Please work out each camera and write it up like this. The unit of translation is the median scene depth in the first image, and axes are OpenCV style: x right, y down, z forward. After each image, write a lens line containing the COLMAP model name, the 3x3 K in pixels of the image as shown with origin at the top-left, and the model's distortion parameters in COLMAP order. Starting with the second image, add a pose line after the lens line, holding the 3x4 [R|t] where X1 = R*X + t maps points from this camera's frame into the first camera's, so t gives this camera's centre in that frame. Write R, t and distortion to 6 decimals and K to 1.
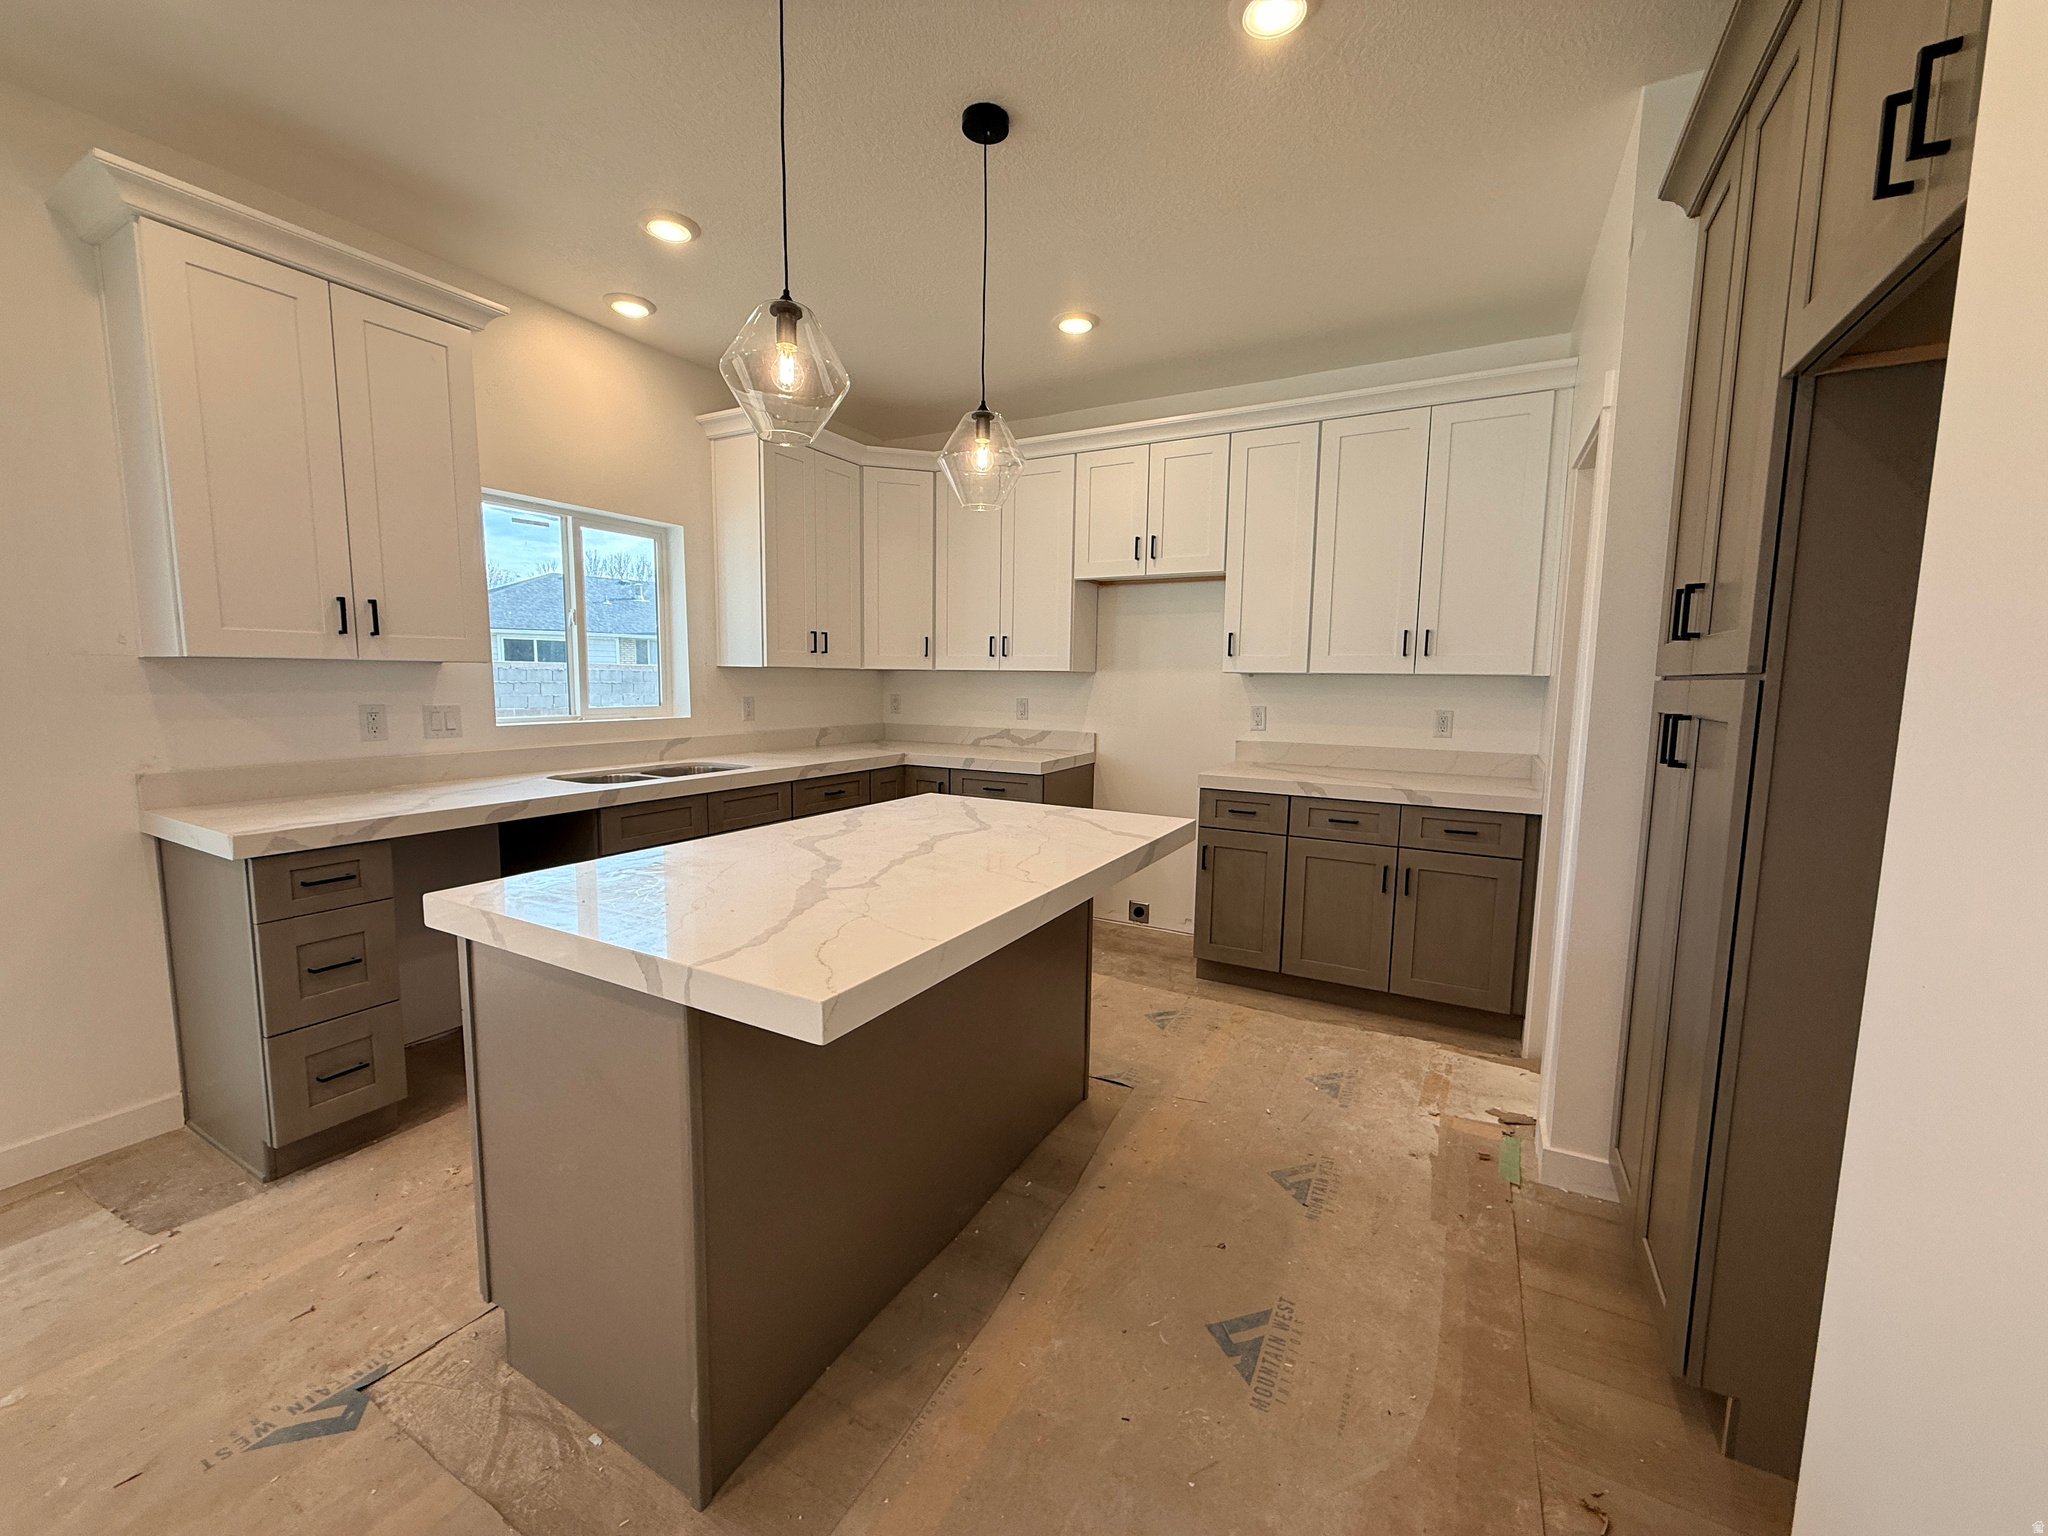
lens RADIAL K [[812.0, 0, 1020.3], [0, 812.0, 766.4], [0, 0, 1]] dist [-0.001016, 0.000165]
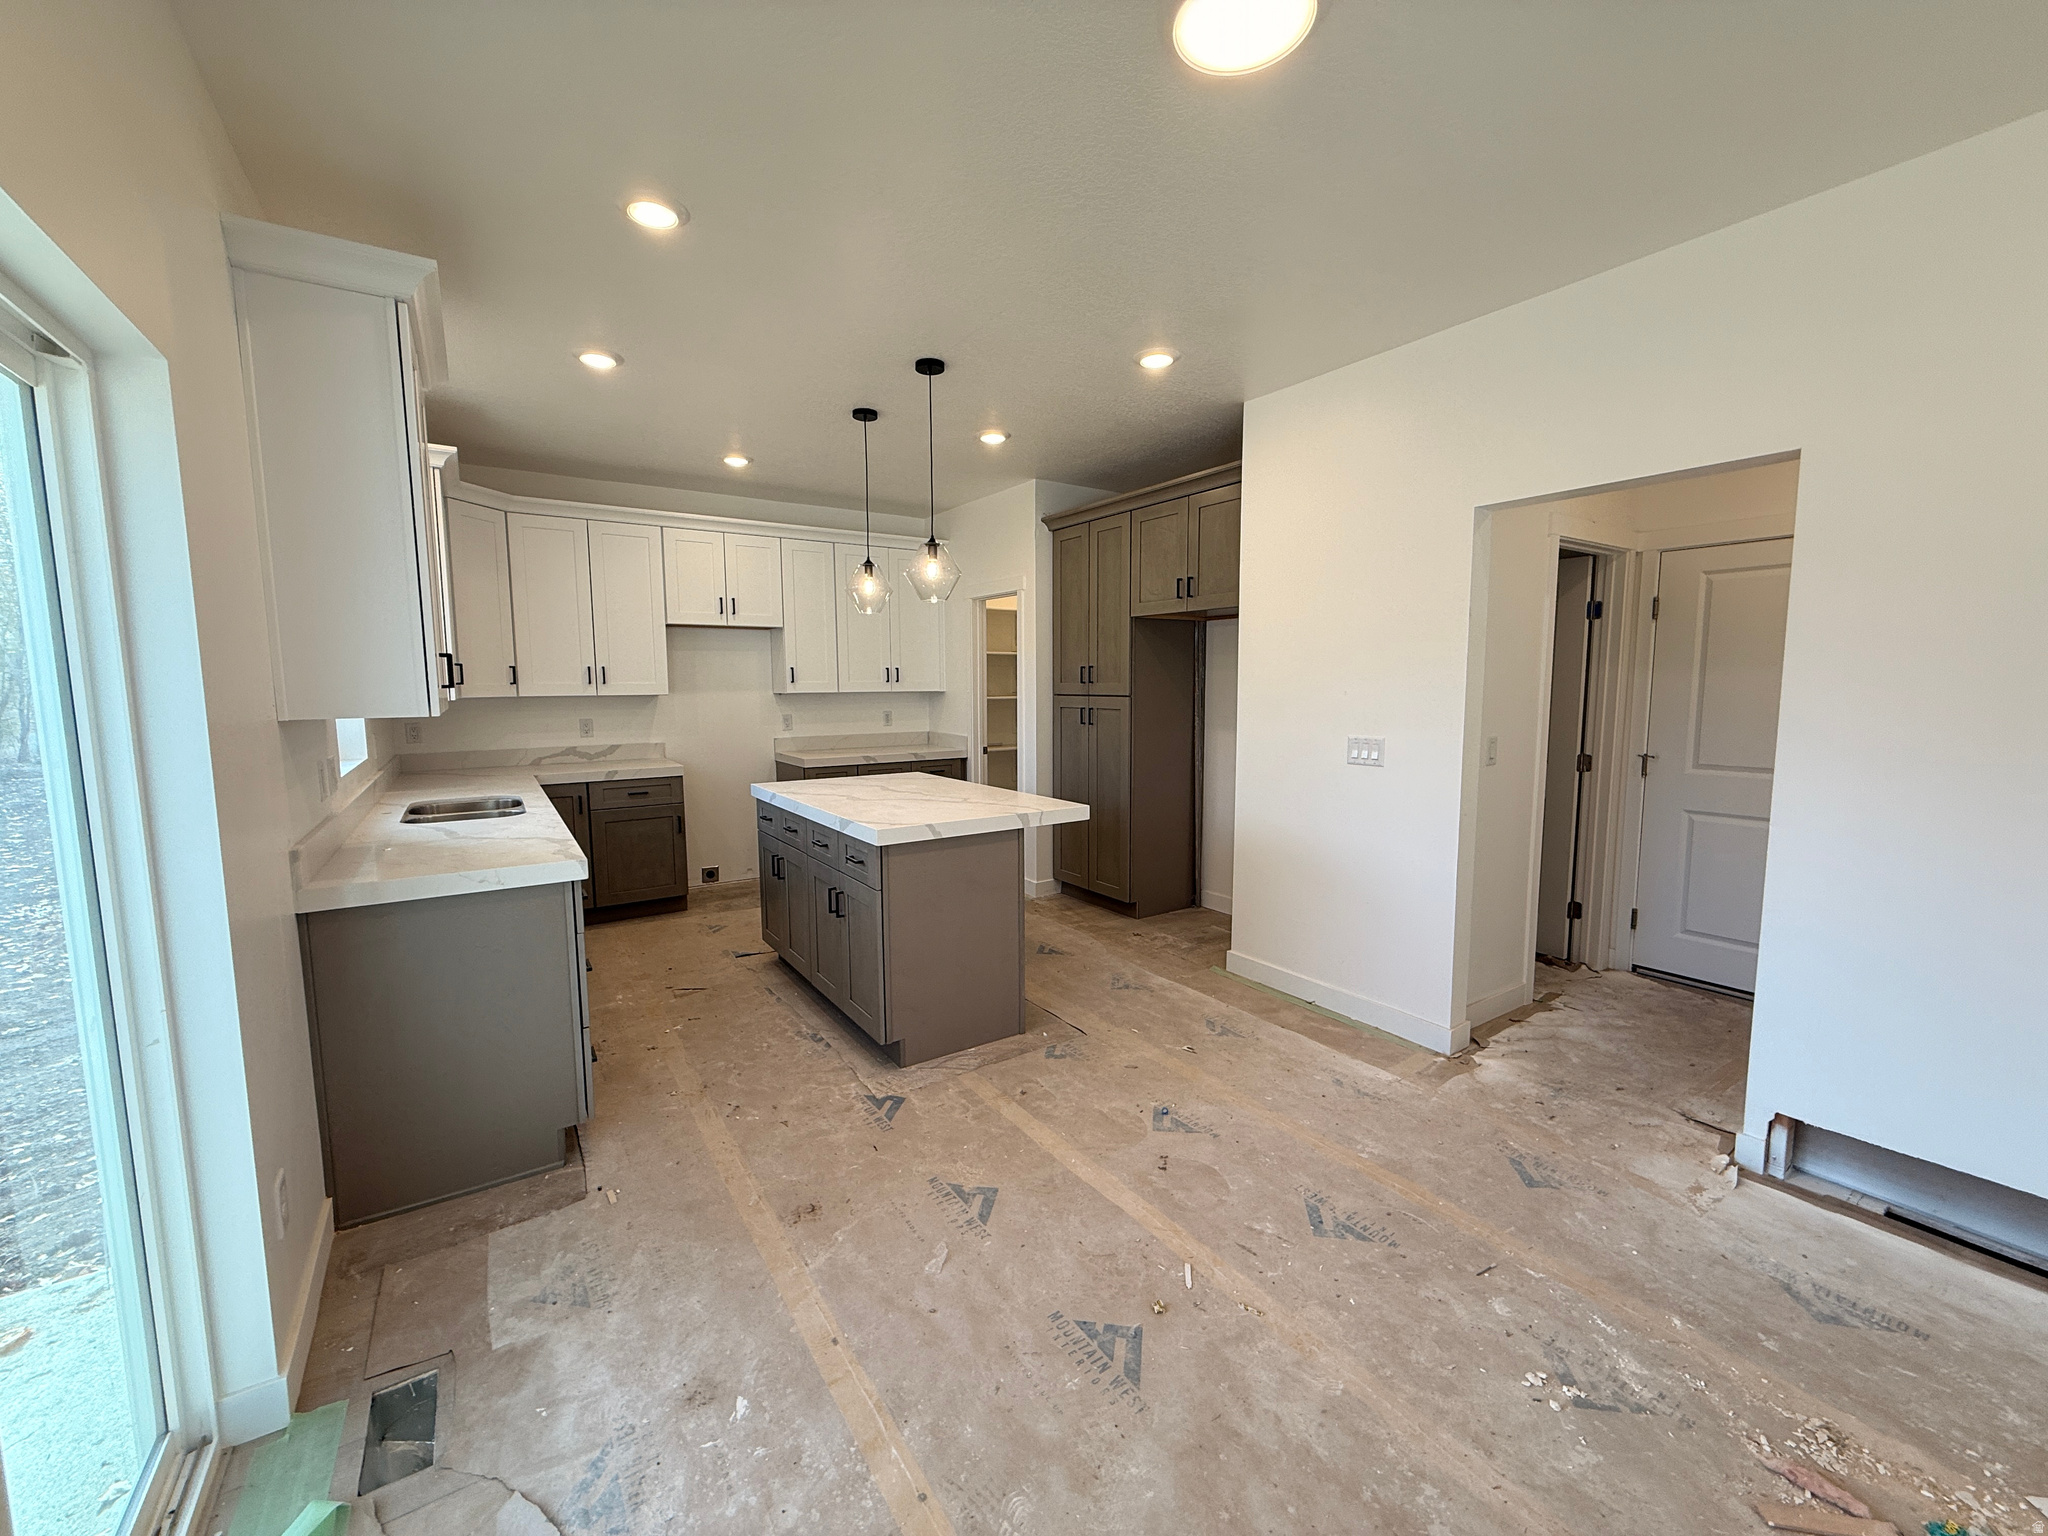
lens RADIAL K [[812.0, 0, 1020.3], [0, 812.0, 766.4], [0, 0, 1]] dist [-0.001016, 0.000165]
pose [[0.457809, -0.108703, 0.882380, -0.966166], [0.107913, 0.991953, 0.066213, -0.035497], [-0.882477, 0.064907, 0.465856, -0.091013]]
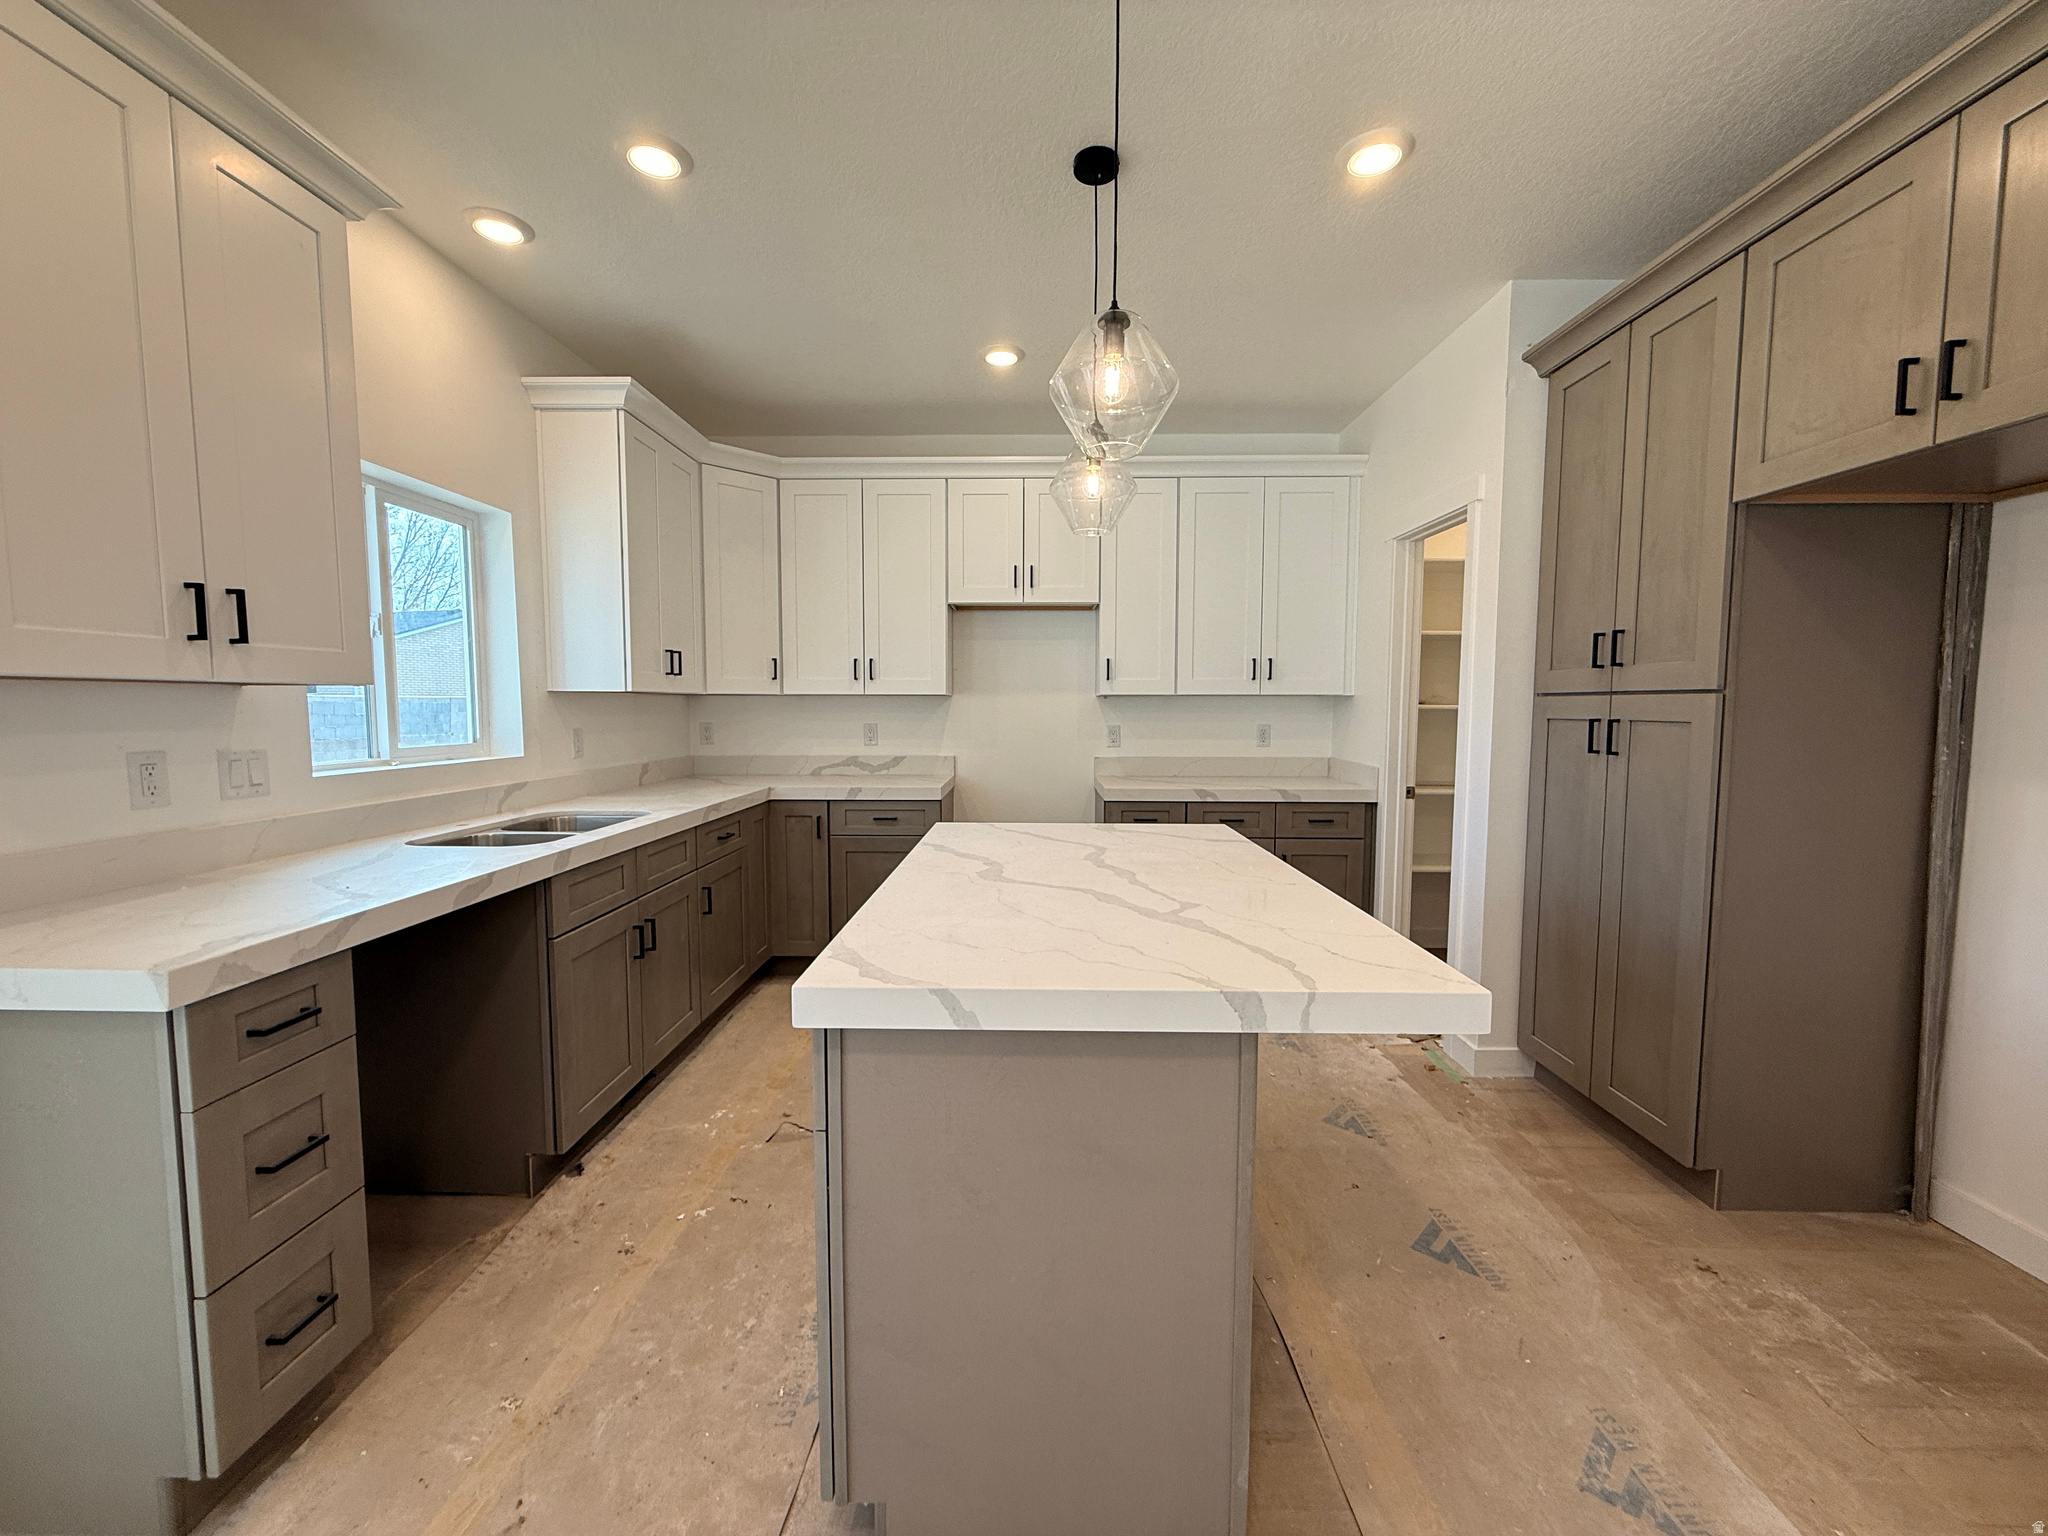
lens RADIAL K [[812.0, 0, 1020.3], [0, 812.0, 766.4], [0, 0, 1]] dist [-0.001016, 0.000165]
pose [[0.885146, -0.046861, 0.462948, -0.377654], [0.061156, 0.998001, -0.015909, -0.009502], [-0.461278, 0.042394, 0.886243, 0.093657]]
